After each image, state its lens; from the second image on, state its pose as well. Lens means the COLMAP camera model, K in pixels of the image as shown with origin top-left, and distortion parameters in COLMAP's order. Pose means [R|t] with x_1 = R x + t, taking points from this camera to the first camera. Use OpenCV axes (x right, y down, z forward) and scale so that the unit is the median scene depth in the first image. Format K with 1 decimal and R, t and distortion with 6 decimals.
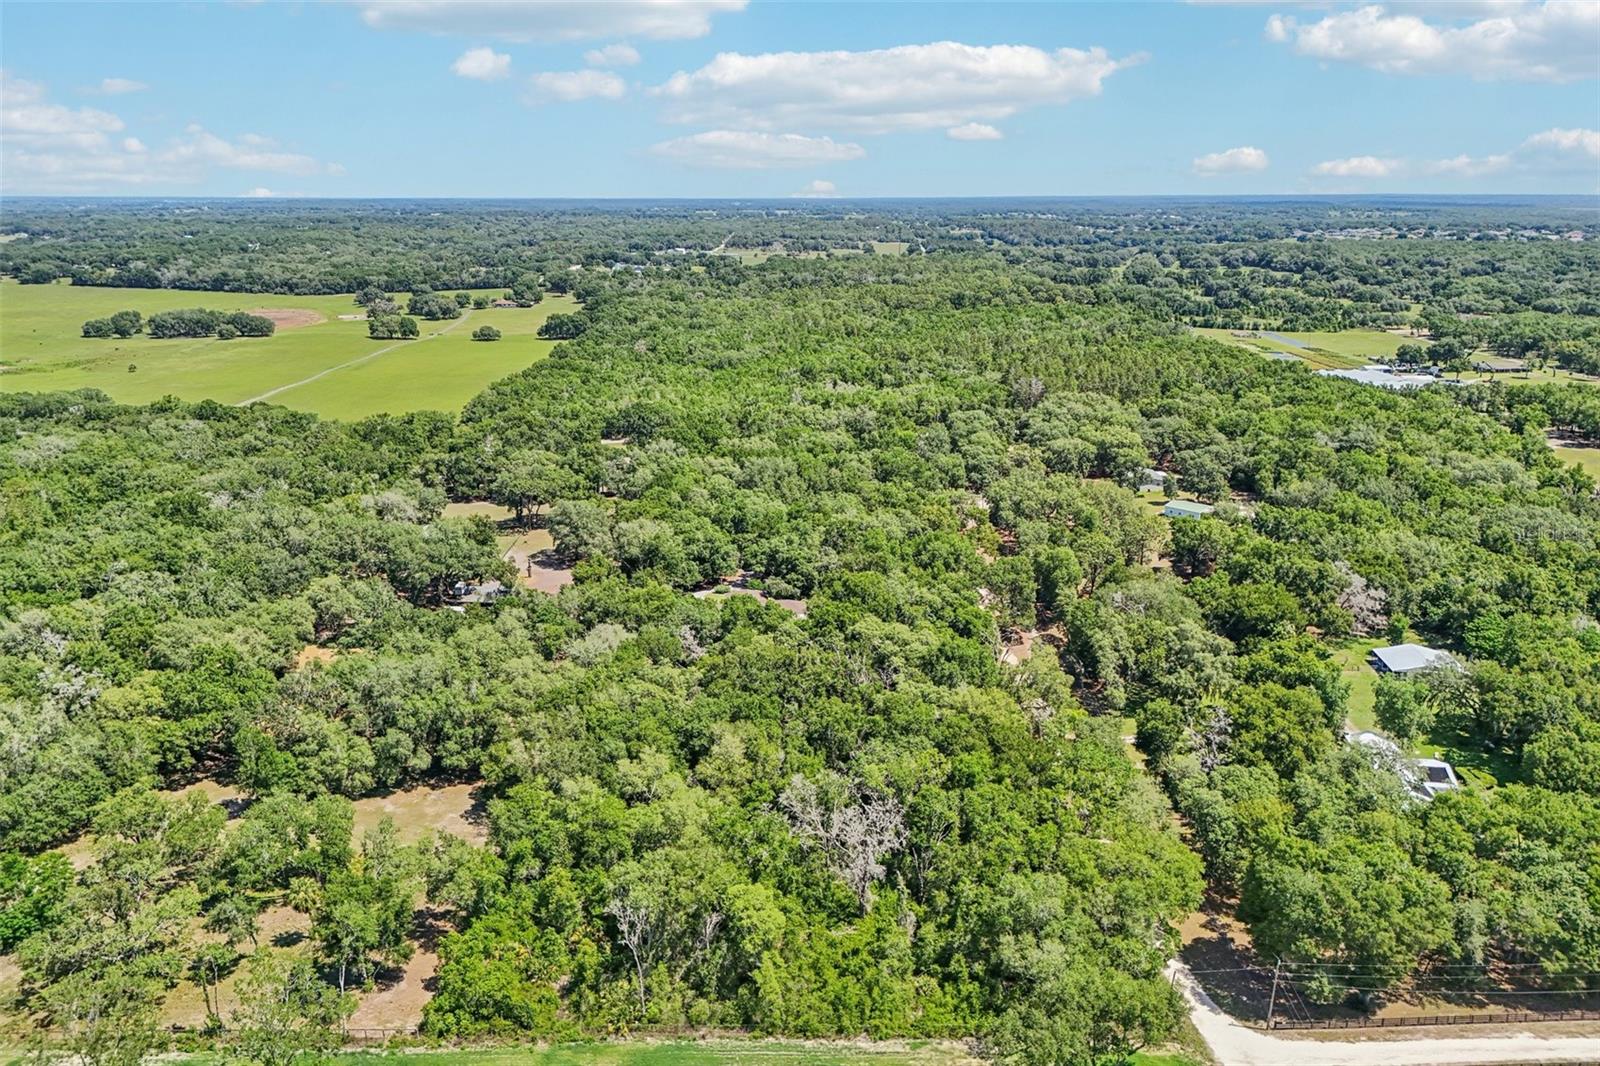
lens RADIAL K [[1179.4, 0, 800.0], [0, 1179.4, 533.0], [0, 0, 1]] dist [0.033927, 0.000836]
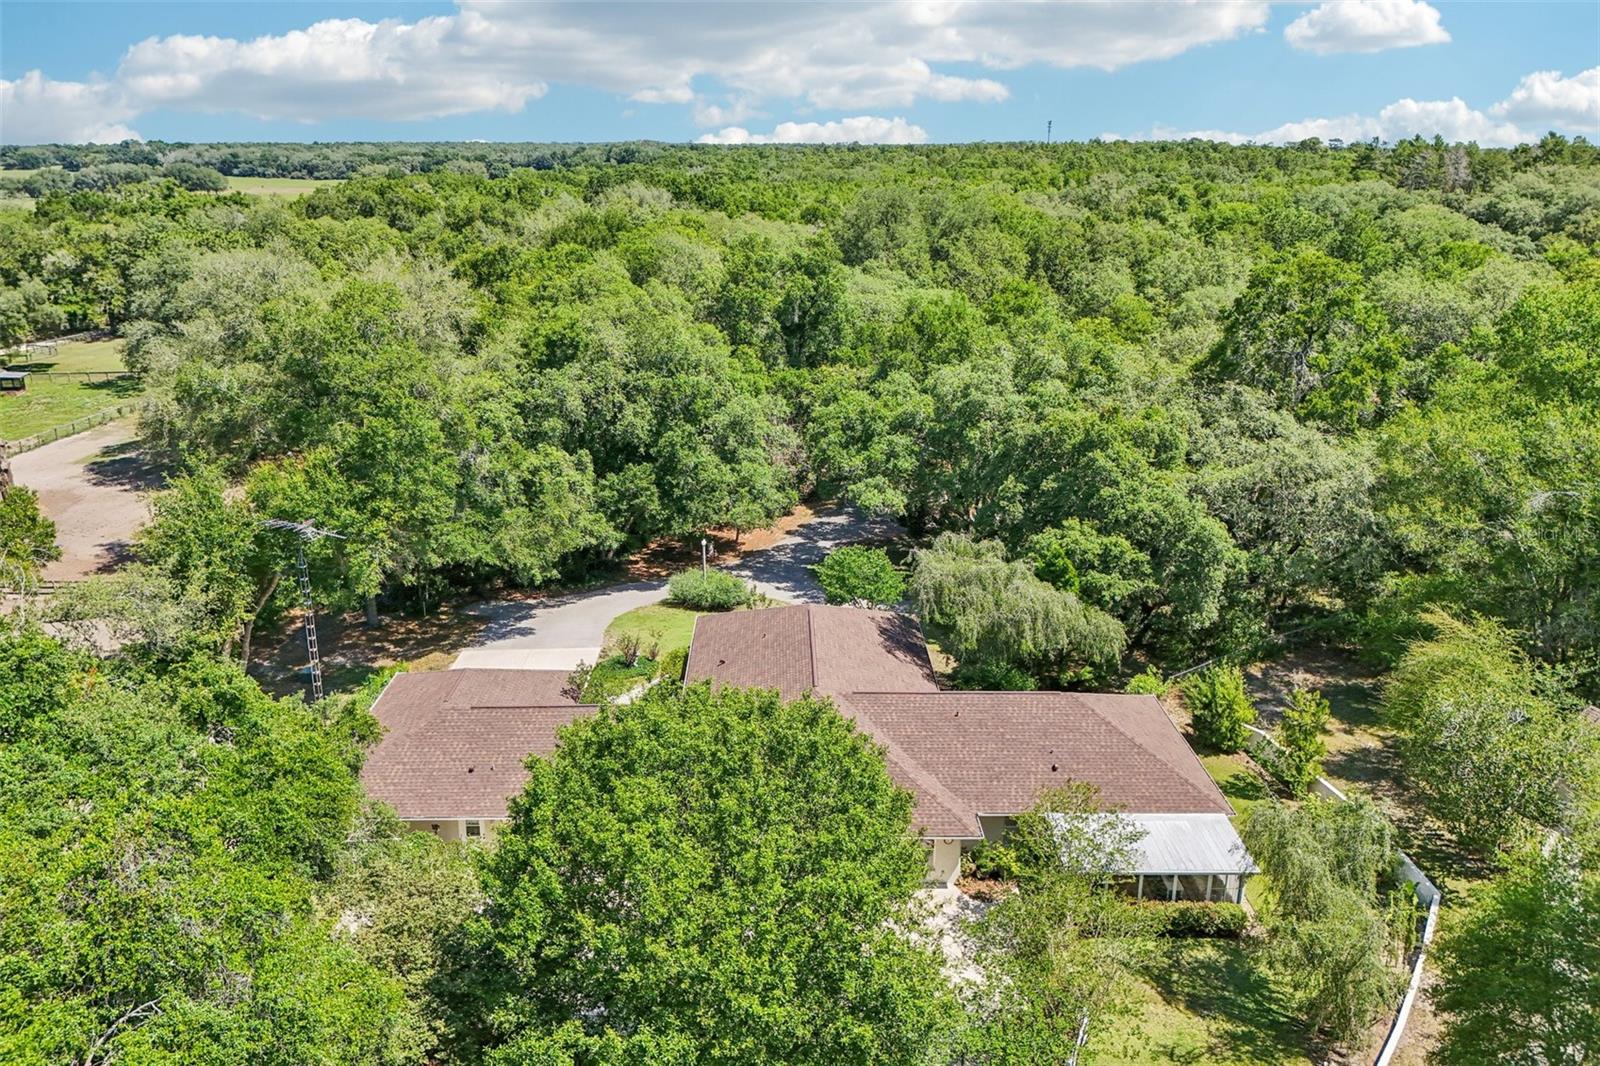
lens RADIAL K [[1179.4, 0, 800.0], [0, 1179.4, 533.0], [0, 0, 1]] dist [0.033927, 0.000836]
pose [[0.995677, 0.034481, -0.086242, -0.030477], [-0.031789, 0.998969, 0.032402, 0.030027], [0.087270, -0.029520, 0.995747, 0.785702]]
